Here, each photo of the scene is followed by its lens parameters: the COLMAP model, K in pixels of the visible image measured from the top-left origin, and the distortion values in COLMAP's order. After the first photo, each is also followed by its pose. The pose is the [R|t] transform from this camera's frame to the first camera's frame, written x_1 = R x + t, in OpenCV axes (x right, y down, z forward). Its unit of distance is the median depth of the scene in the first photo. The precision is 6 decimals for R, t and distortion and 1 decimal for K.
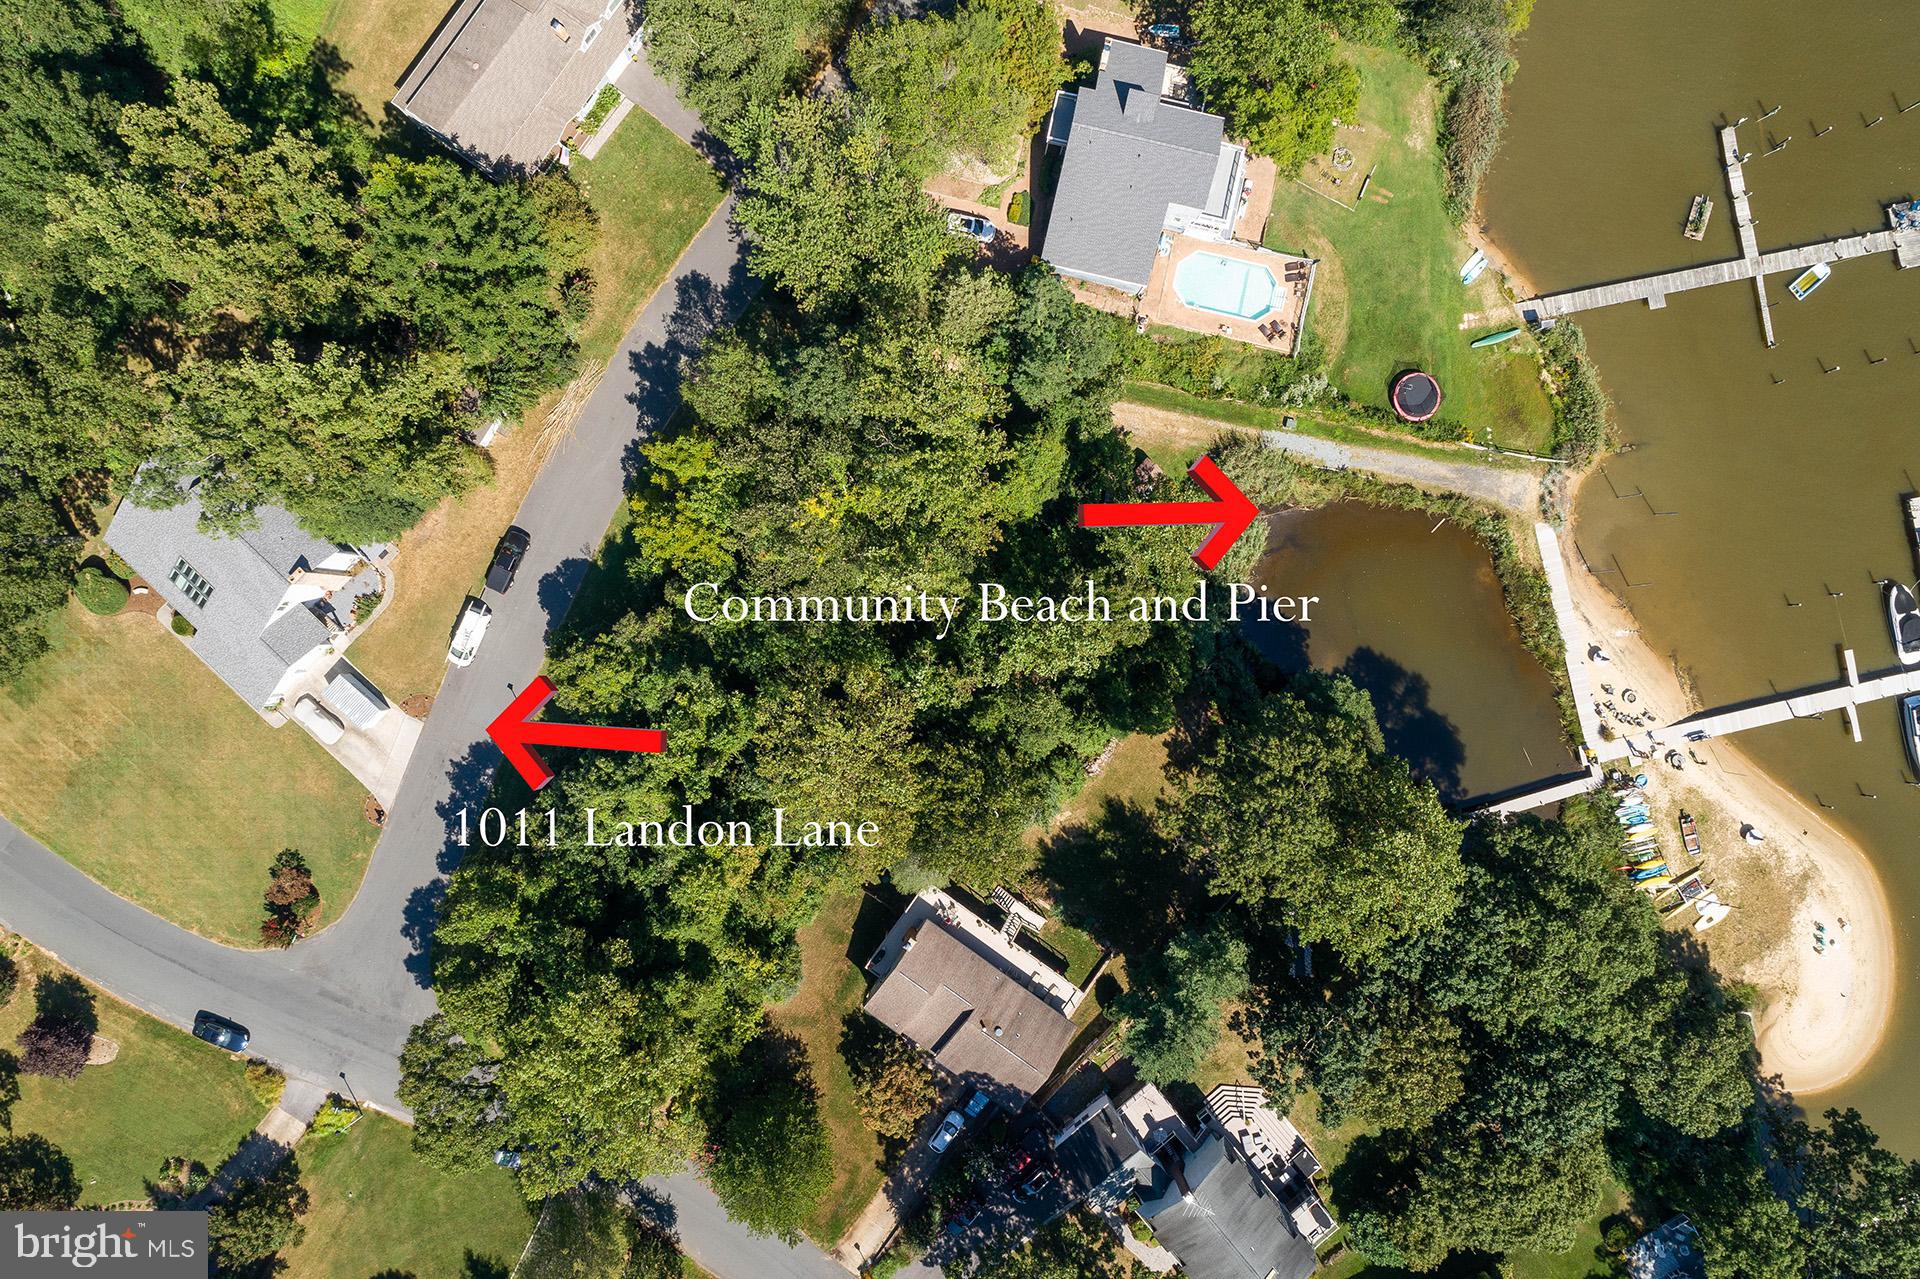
lens RADIAL K [[1289.5, 0, 973.2], [0, 1289.5, 637.4], [0, 0, 1]] dist [-0.010569, 0.007949]
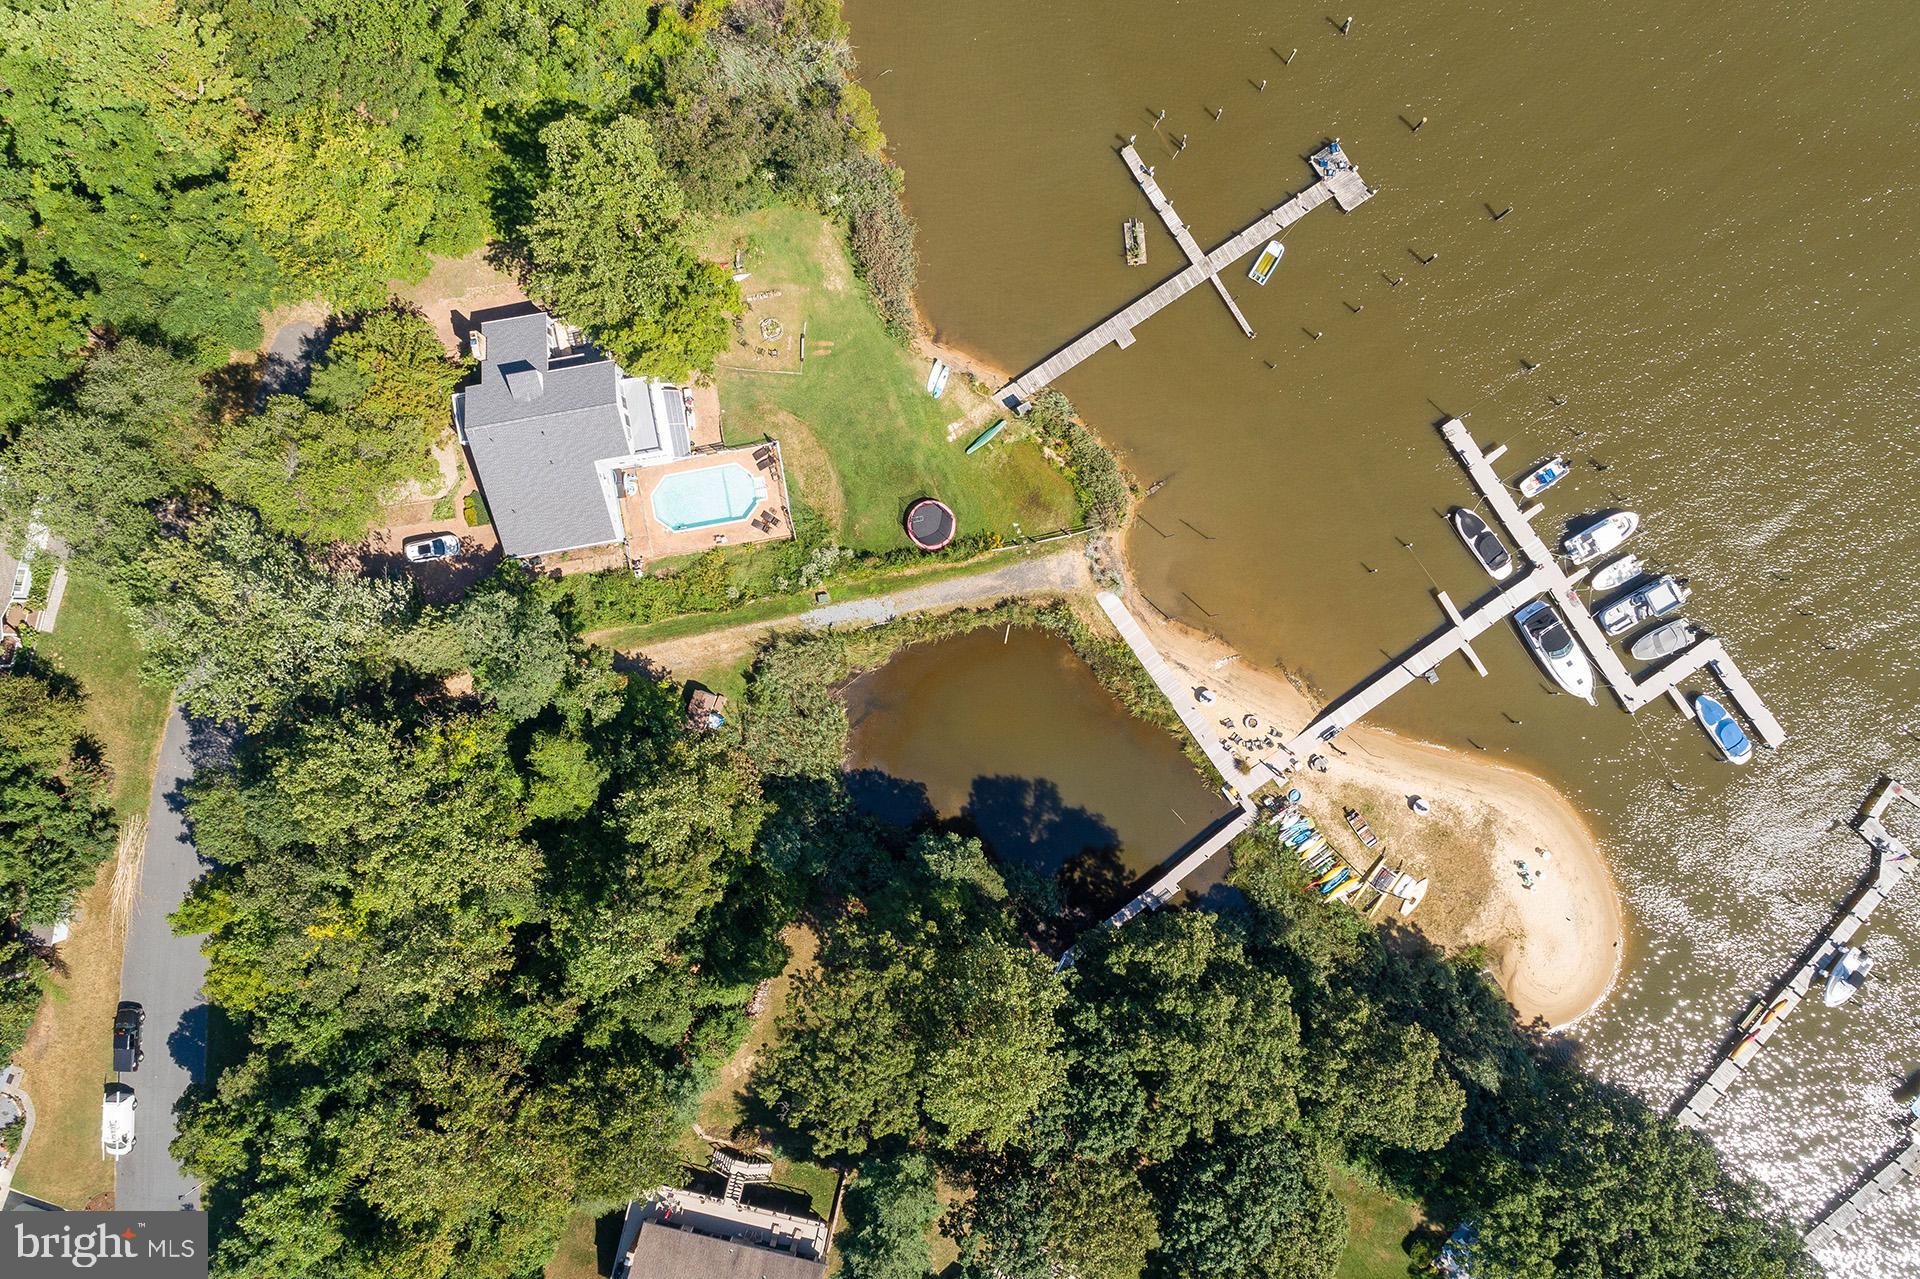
lens RADIAL K [[1289.5, 0, 973.2], [0, 1289.5, 637.4], [0, 0, 1]] dist [-0.010569, 0.007949]
pose [[0.926326, -0.376658, -0.006969, 0.345657], [0.376694, 0.926326, 0.004659, -0.098862], [0.004700, -0.006941, 0.999965, 0.013442]]
